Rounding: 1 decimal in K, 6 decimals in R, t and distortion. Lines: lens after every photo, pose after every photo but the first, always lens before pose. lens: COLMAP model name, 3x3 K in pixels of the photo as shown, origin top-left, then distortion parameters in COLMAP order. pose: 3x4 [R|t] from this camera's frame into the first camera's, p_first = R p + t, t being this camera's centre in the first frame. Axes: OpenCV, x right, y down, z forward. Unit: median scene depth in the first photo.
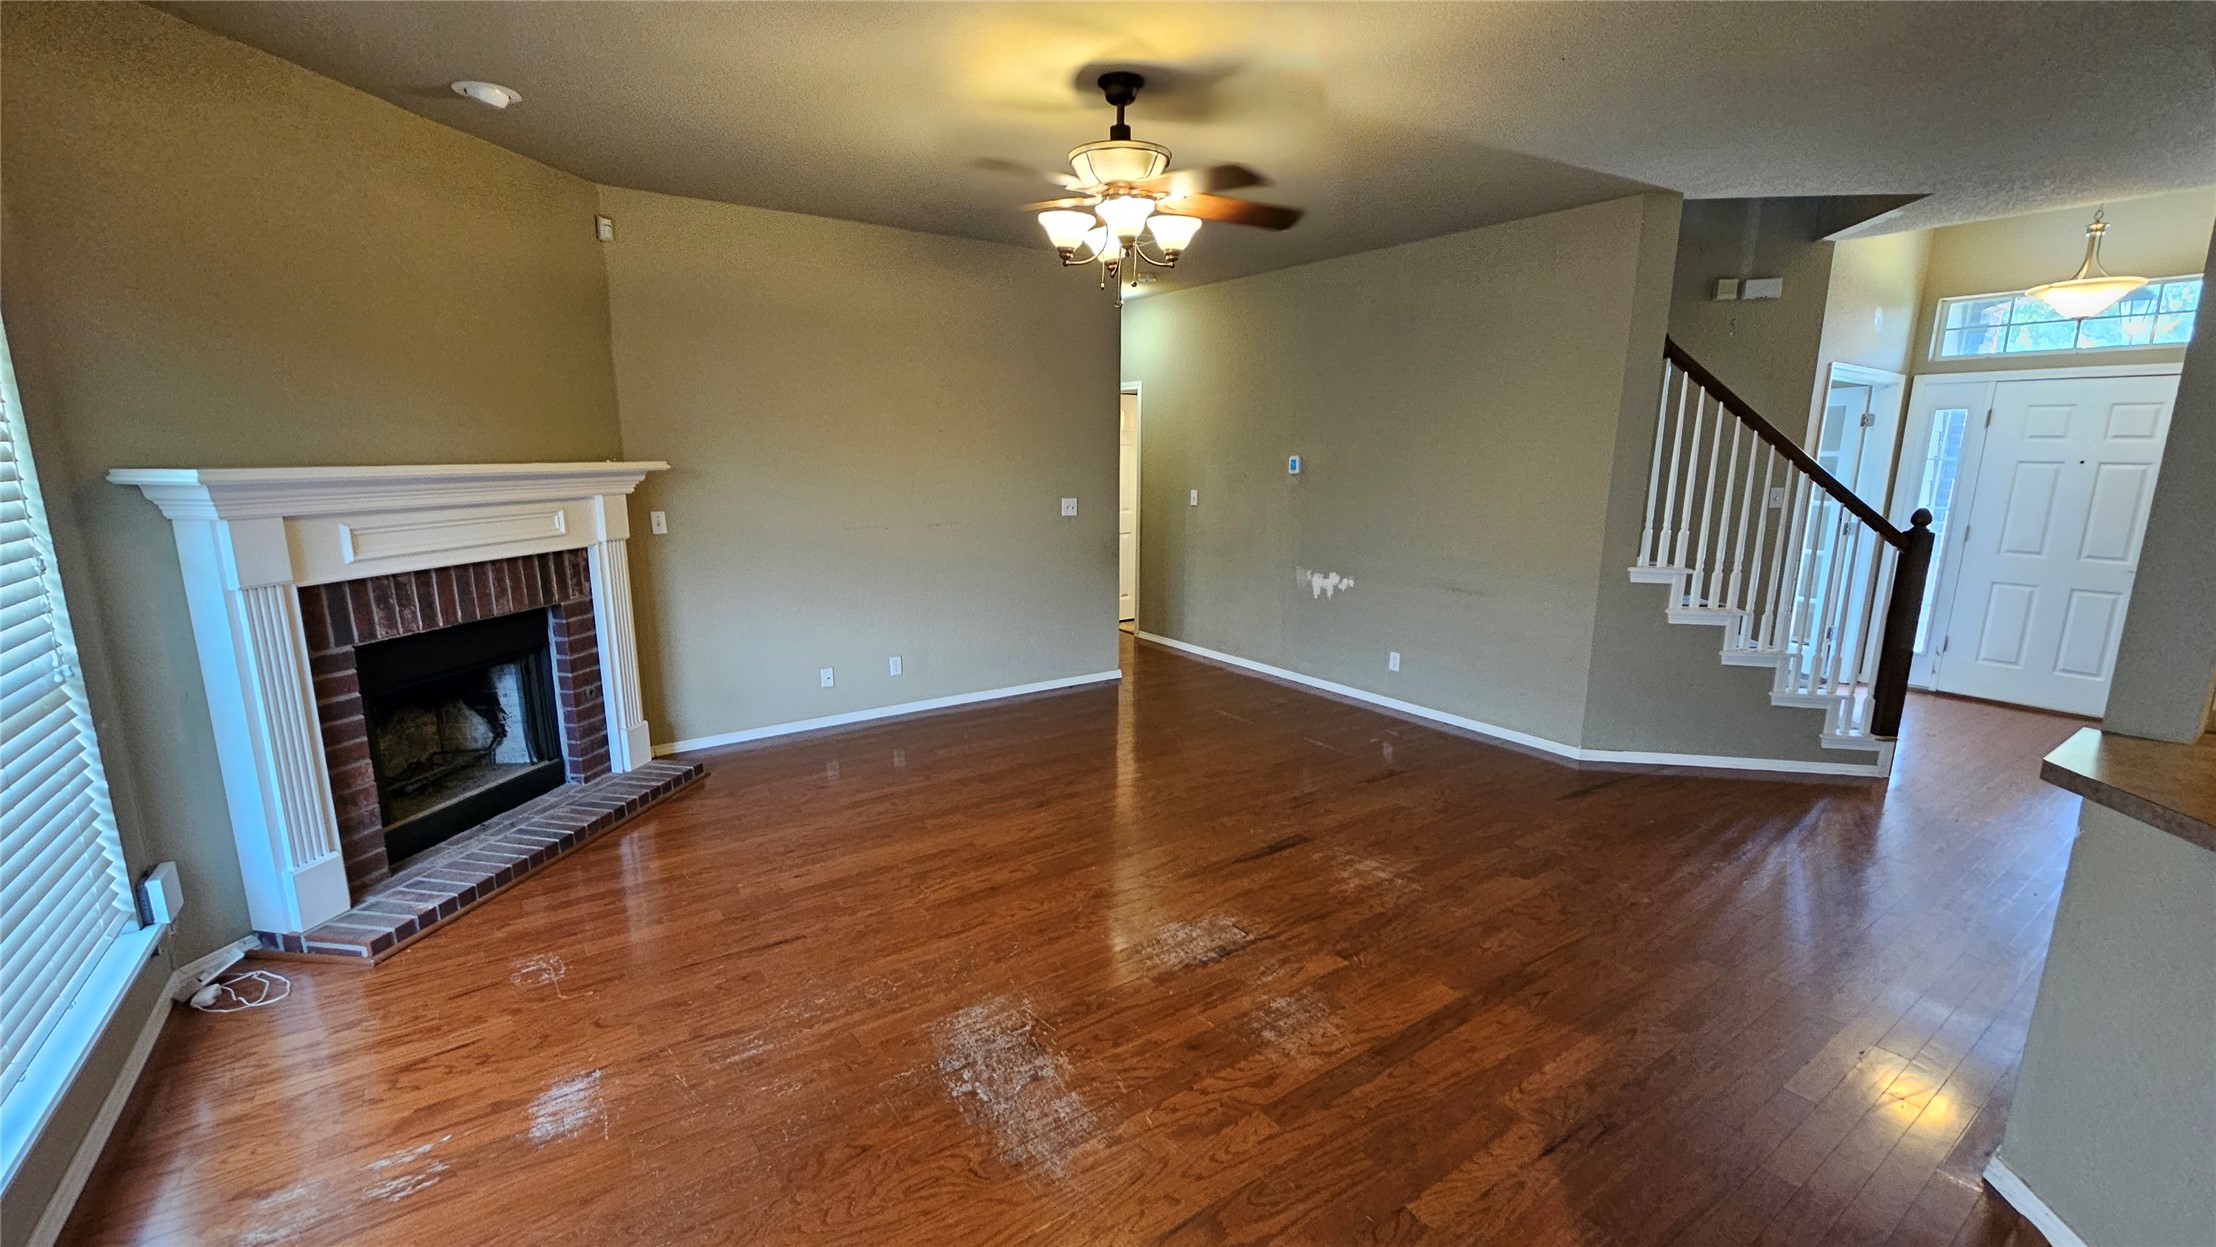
lens RADIAL K [[909.0, 0, 1100.7], [0, 909.0, 636.8], [0, 0, 1]] dist [-0.001486, 0.000600]
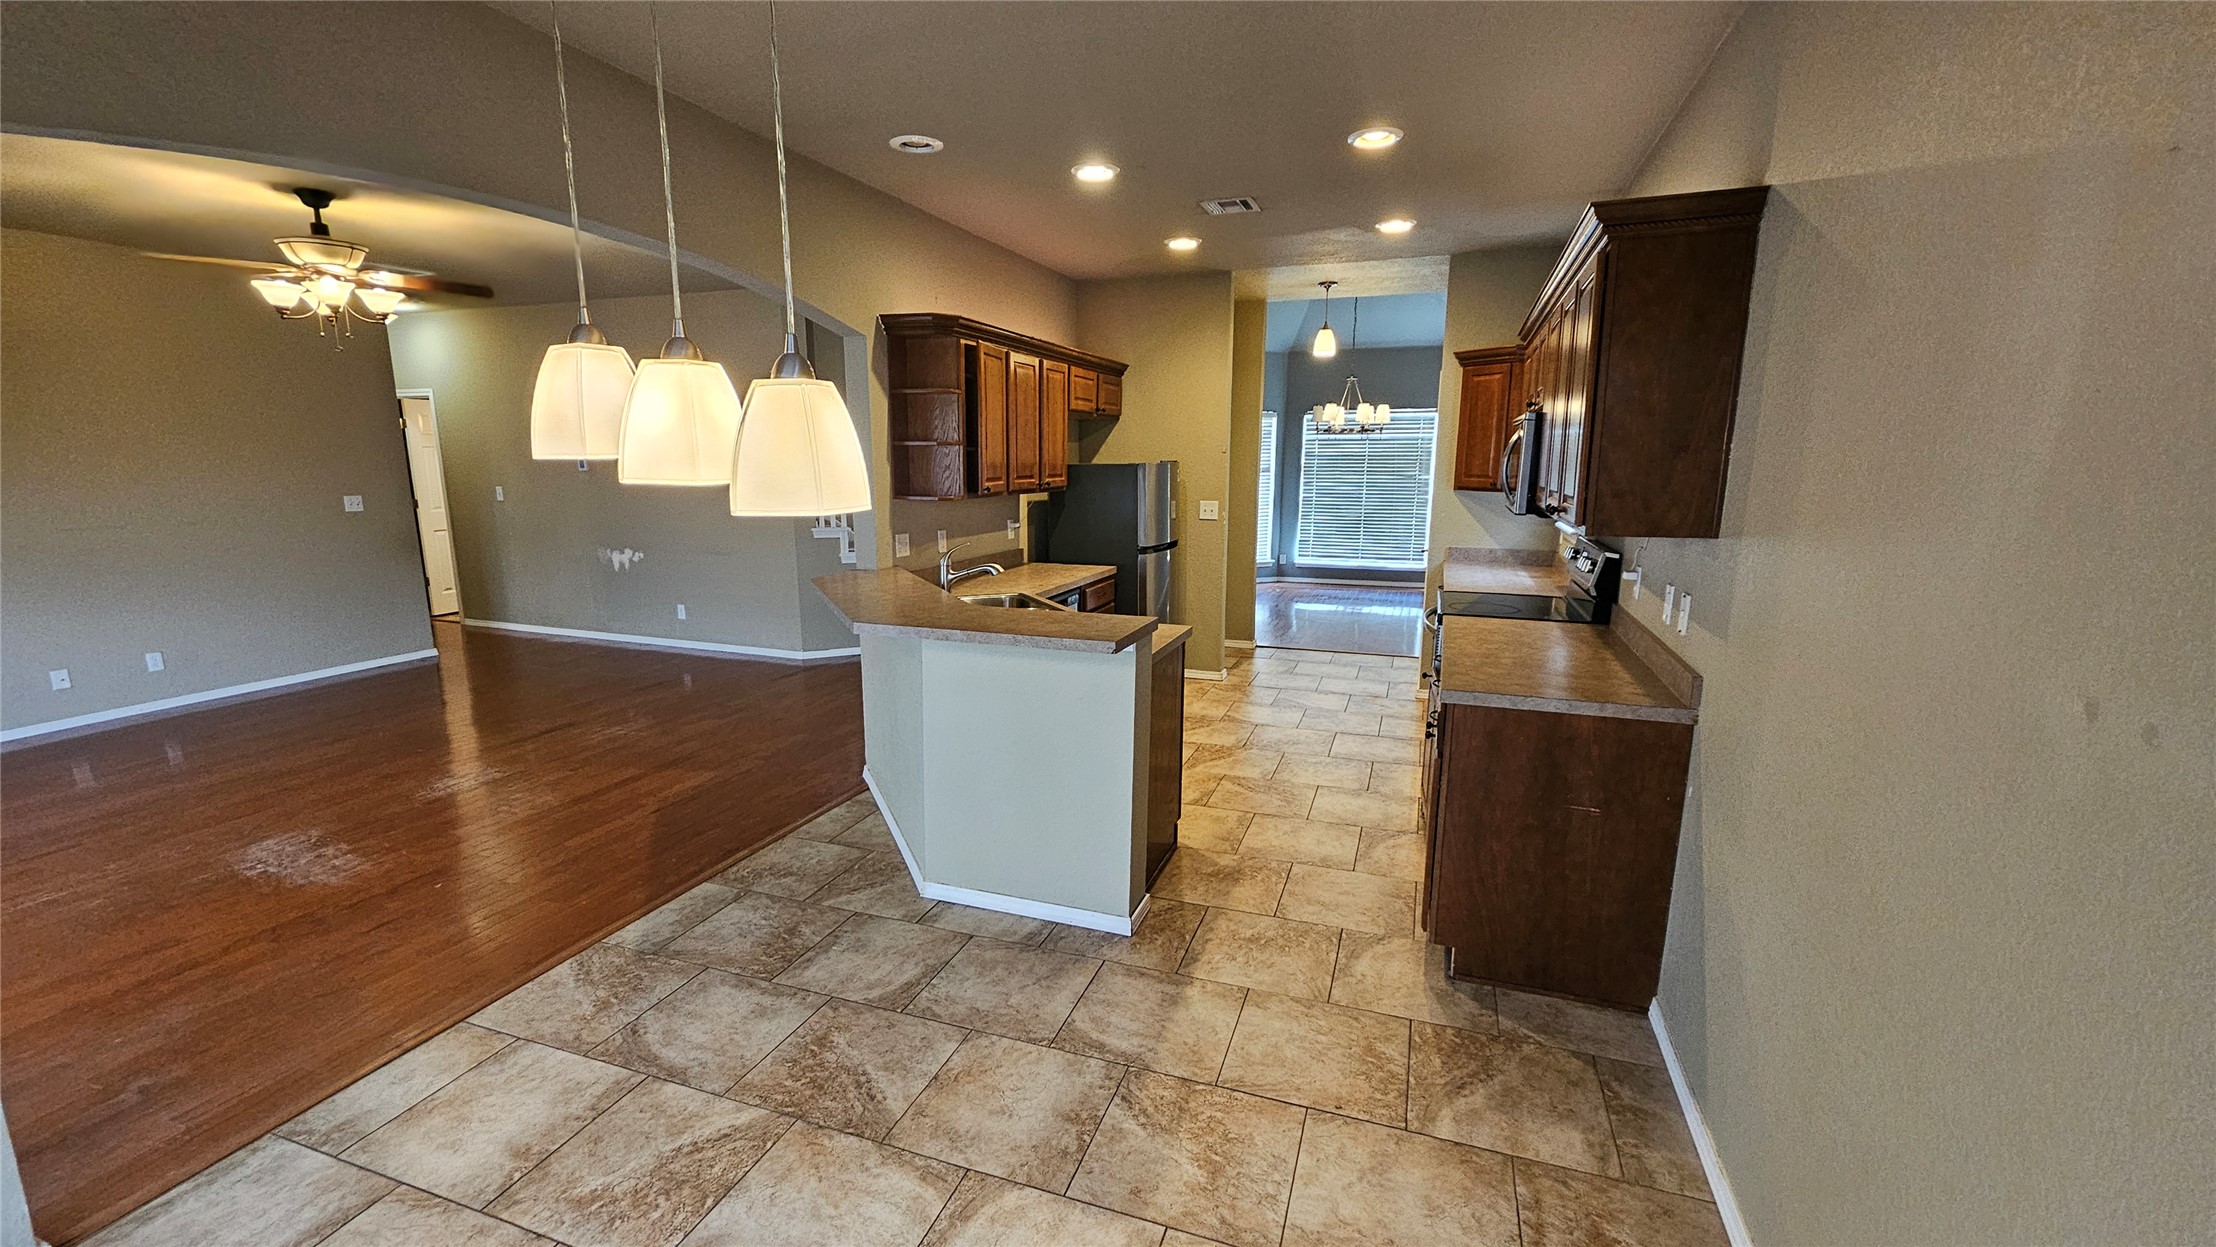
lens RADIAL K [[909.0, 0, 1094.5], [0, 909.0, 639.1], [0, 0, 1]] dist [-0.001486, 0.000600]
pose [[0.827059, -0.114259, 0.550381, 0.147923], [0.112870, 0.992938, 0.036524, 0.143325], [-0.550667, 0.031914, 0.834114, -0.721176]]
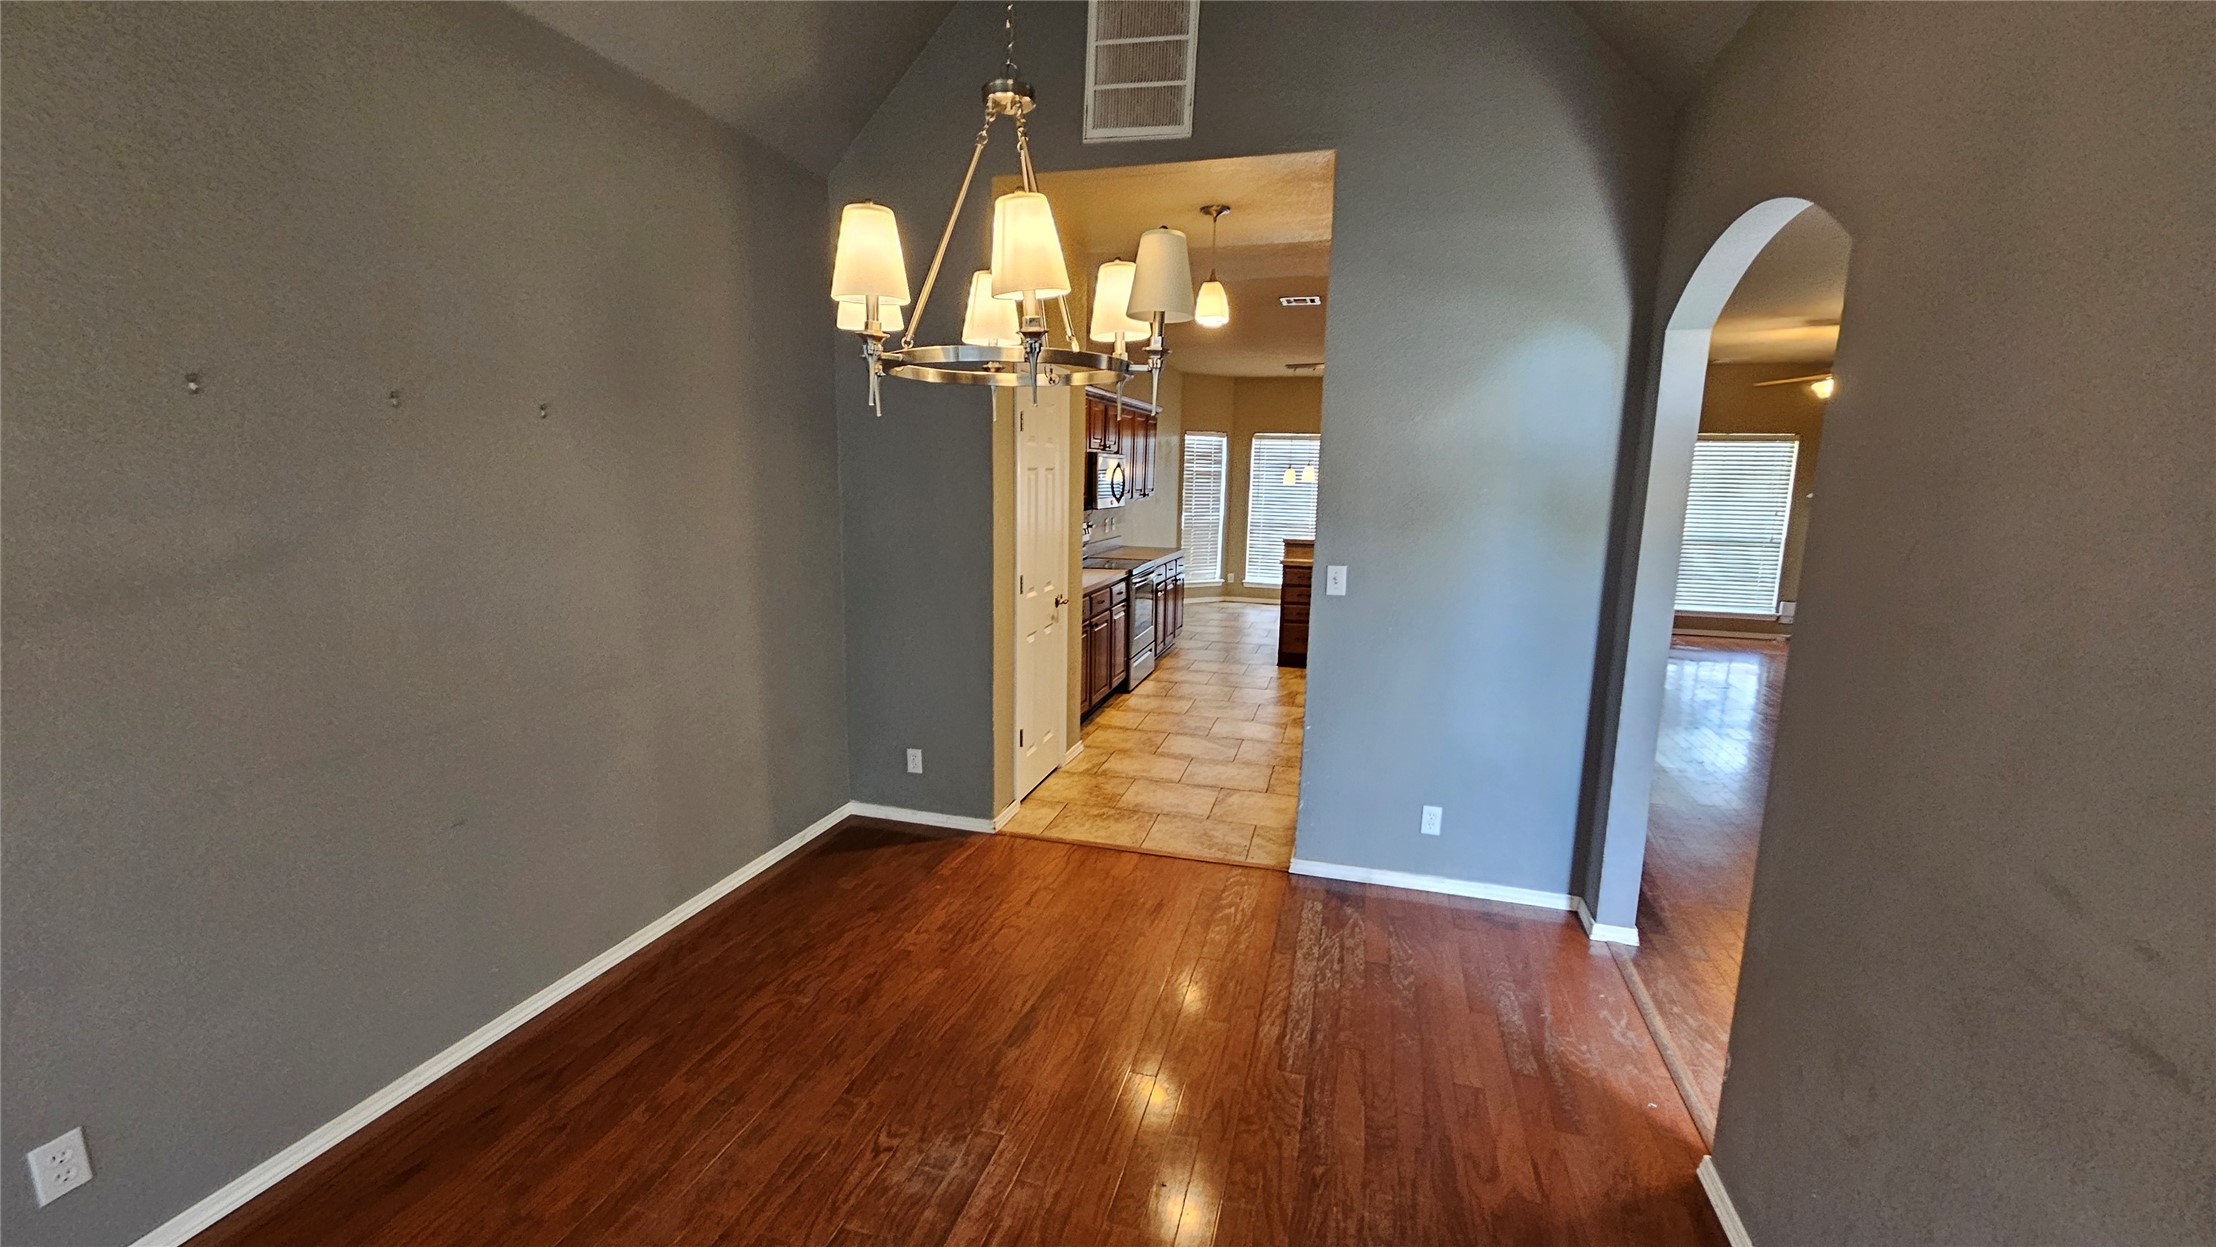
lens RADIAL K [[909.0, 0, 1099.5], [0, 909.0, 627.6], [0, 0, 1]] dist [-0.001486, 0.000600]
pose [[-0.785724, 0.085408, -0.612653, 2.570002], [-0.141923, 0.939112, 0.312934, -0.301444], [0.602077, 0.332829, -0.725761, 1.521026]]
